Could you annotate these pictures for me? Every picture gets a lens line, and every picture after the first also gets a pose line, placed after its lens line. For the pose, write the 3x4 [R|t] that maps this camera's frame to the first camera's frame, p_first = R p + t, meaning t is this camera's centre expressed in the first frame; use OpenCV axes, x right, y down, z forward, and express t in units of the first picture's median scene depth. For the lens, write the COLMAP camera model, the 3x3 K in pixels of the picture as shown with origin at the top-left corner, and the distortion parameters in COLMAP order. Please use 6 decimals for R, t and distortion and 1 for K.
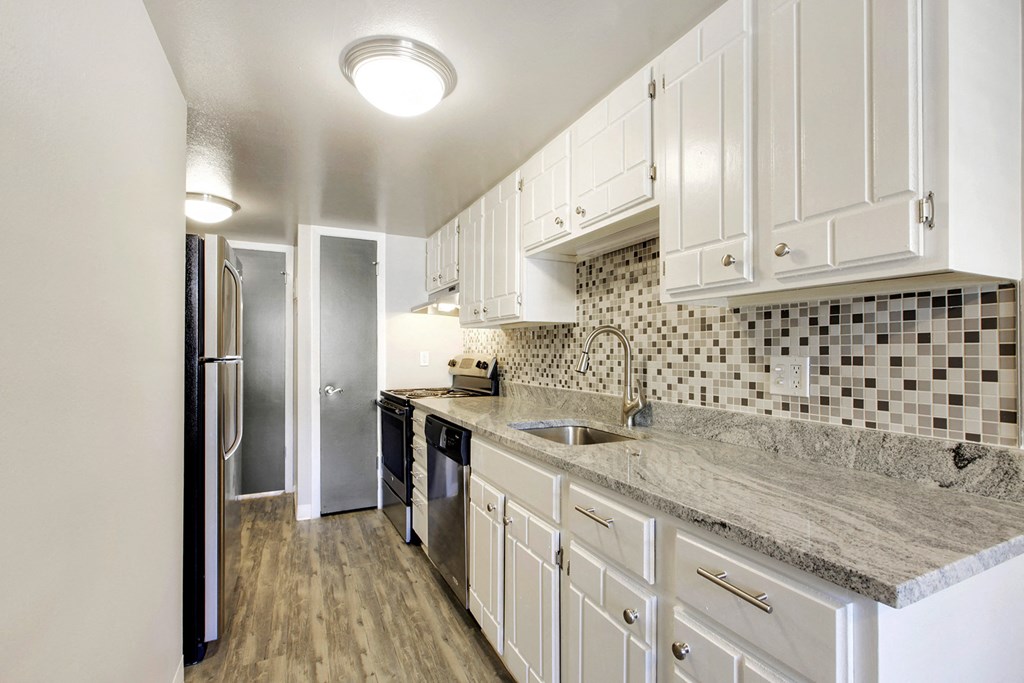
lens RADIAL K [[479.8, 0, 513.8], [0, 479.8, 345.6], [0, 0, 1]] dist [-0.000273, 0.000755]
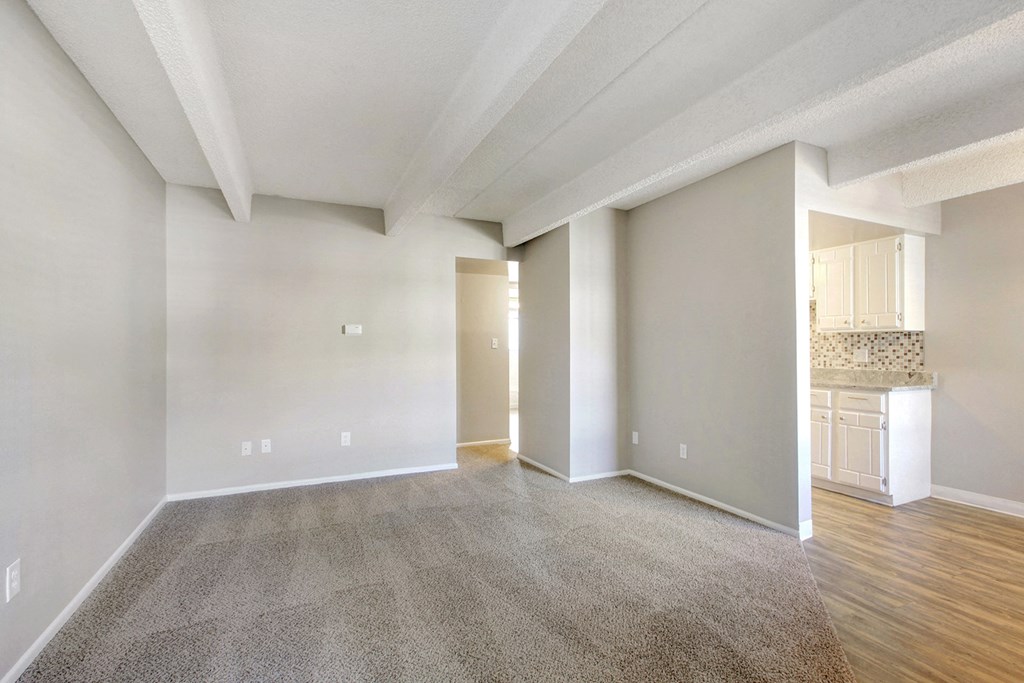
lens RADIAL K [[479.8, 0, 512.7], [0, 479.8, 342.4], [0, 0, 1]] dist [-0.000273, 0.000755]
pose [[0.999838, -0.001681, -0.017908, -1.903456], [0.001765, 0.999988, 0.004632, -0.049363], [0.017900, -0.004663, 0.999829, -2.523003]]
